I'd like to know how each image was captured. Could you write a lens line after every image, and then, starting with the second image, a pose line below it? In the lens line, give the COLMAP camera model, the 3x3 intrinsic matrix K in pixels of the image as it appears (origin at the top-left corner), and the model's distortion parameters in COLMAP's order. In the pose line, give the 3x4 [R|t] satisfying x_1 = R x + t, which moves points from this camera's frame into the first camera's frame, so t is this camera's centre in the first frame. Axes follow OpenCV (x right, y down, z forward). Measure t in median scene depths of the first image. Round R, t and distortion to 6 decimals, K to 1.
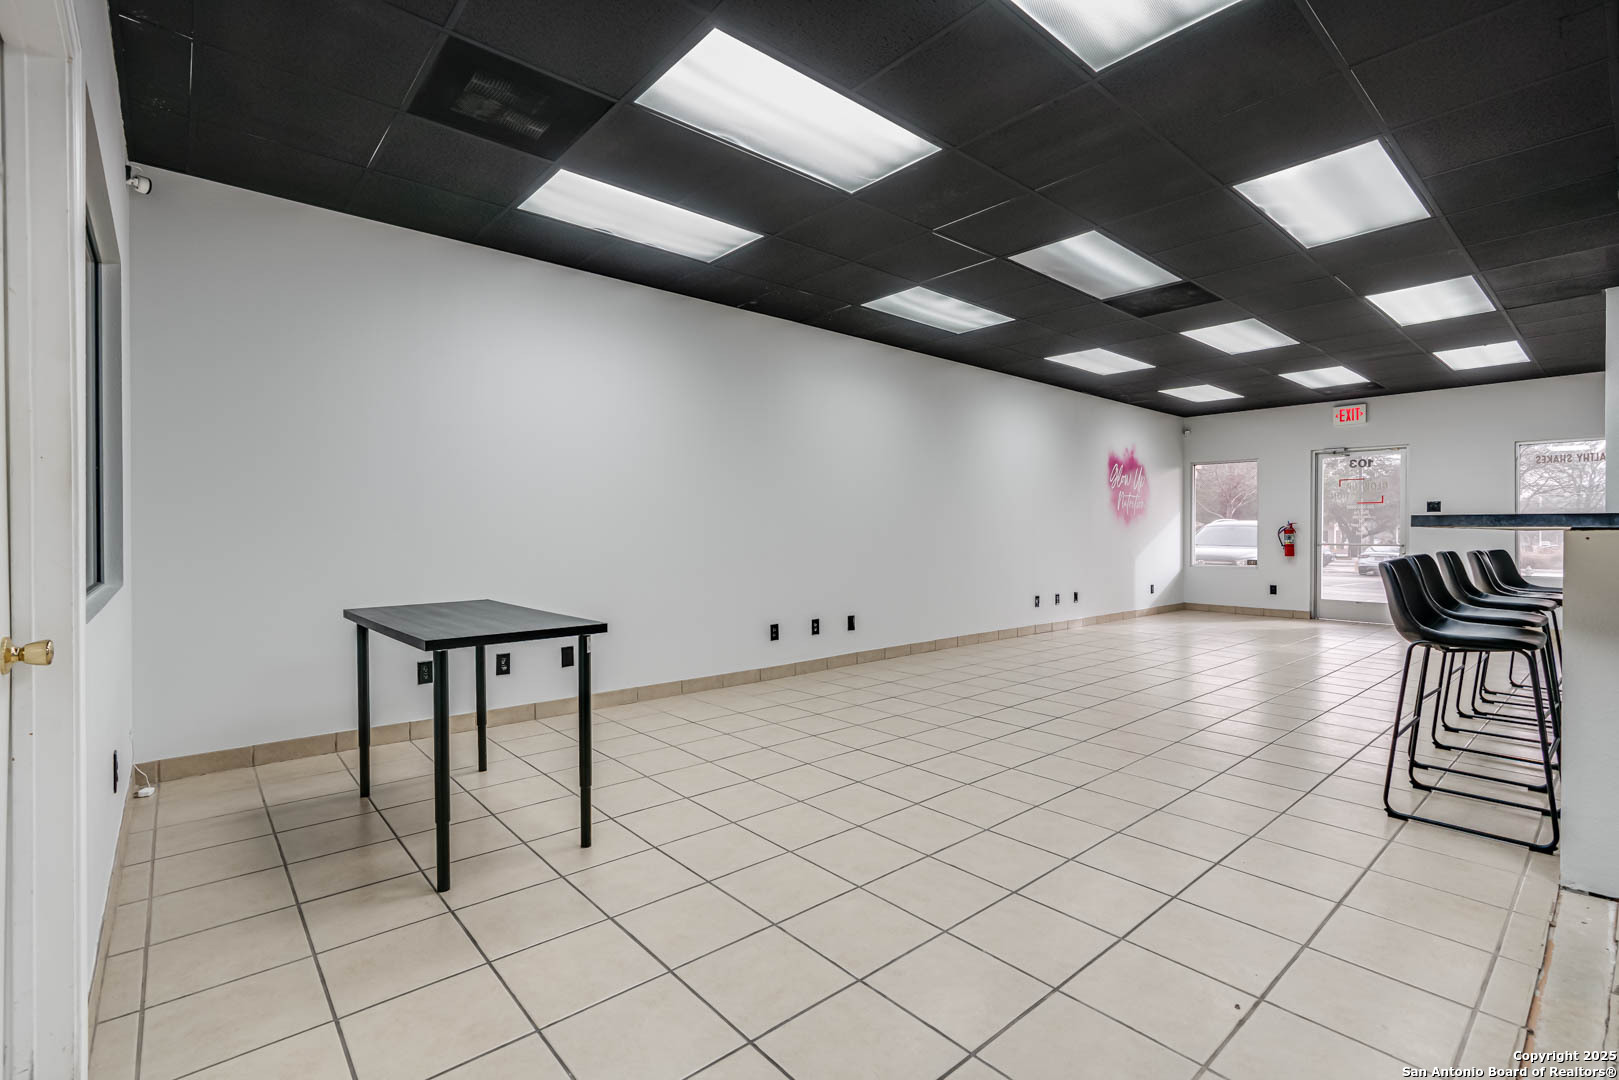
lens RADIAL K [[725.4, 0, 804.0], [0, 725.4, 539.2], [0, 0, 1]] dist [-0.003057, -0.000256]
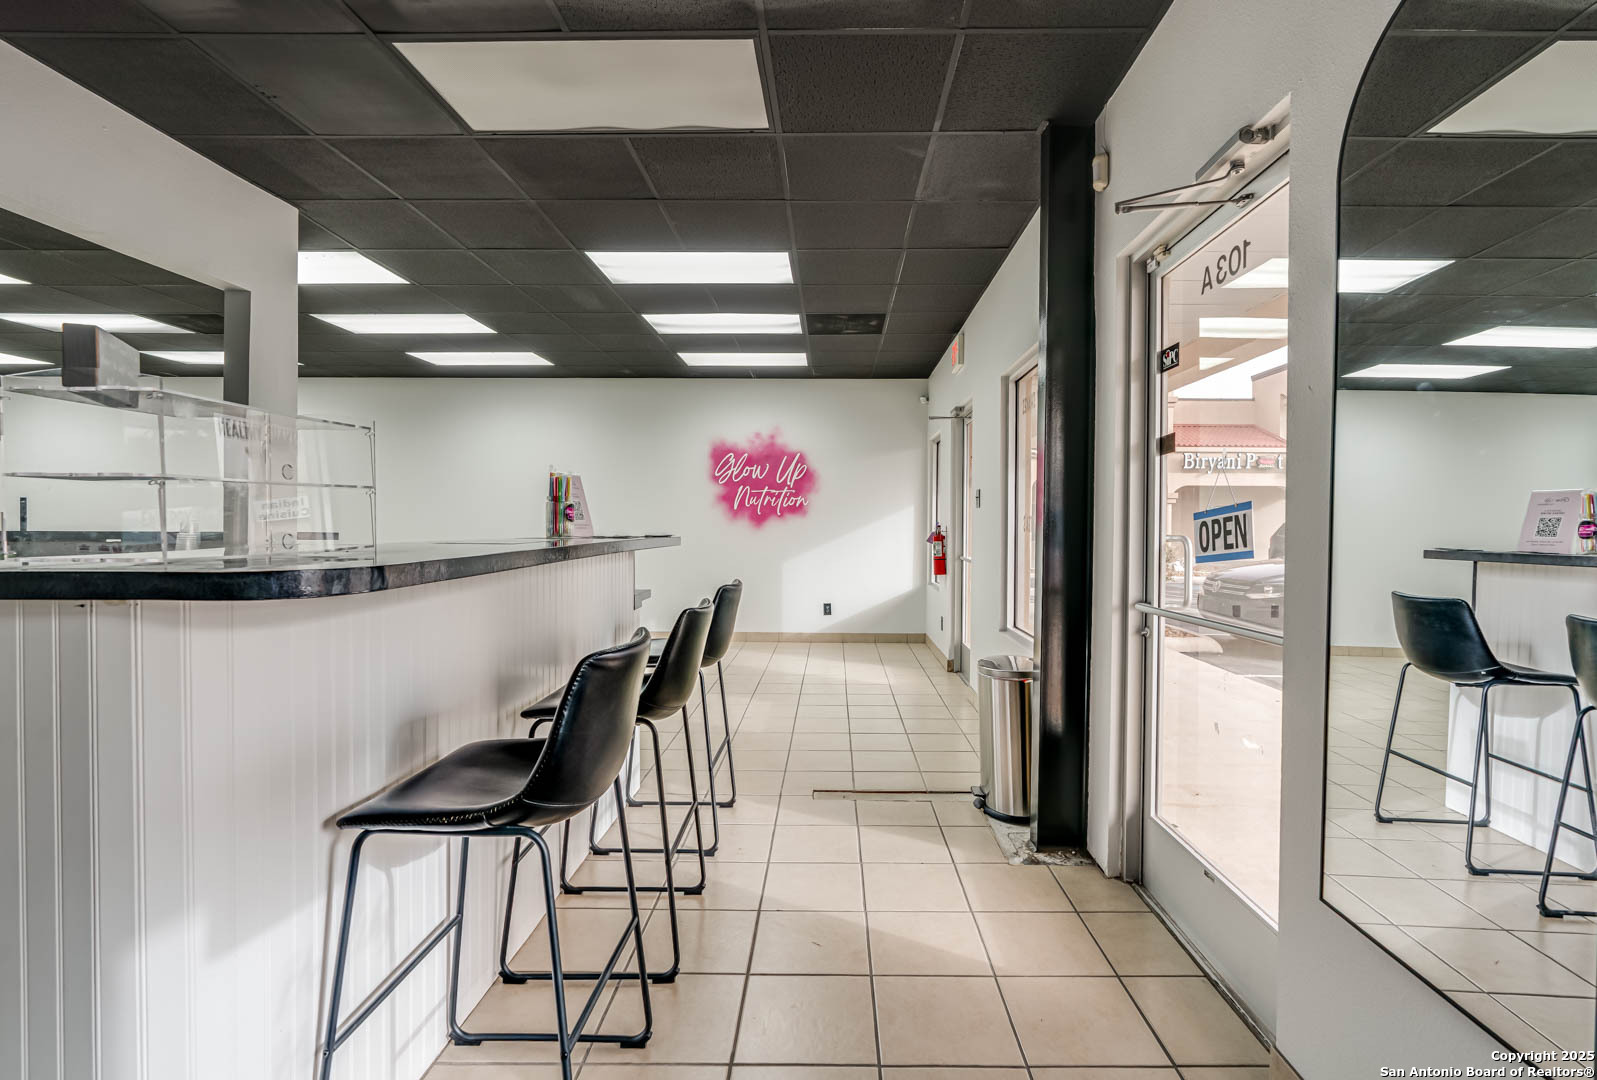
lens RADIAL K [[743.5, 0, 835.8], [0, 743.5, 539.5], [0, 0, 1]] dist [-0.012803, 0.000836]
pose [[0.749939, 0.016420, -0.661303, 1.871694], [-0.012483, 0.999865, 0.010670, -0.027015], [0.661389, 0.000253, 0.750043, 0.751861]]
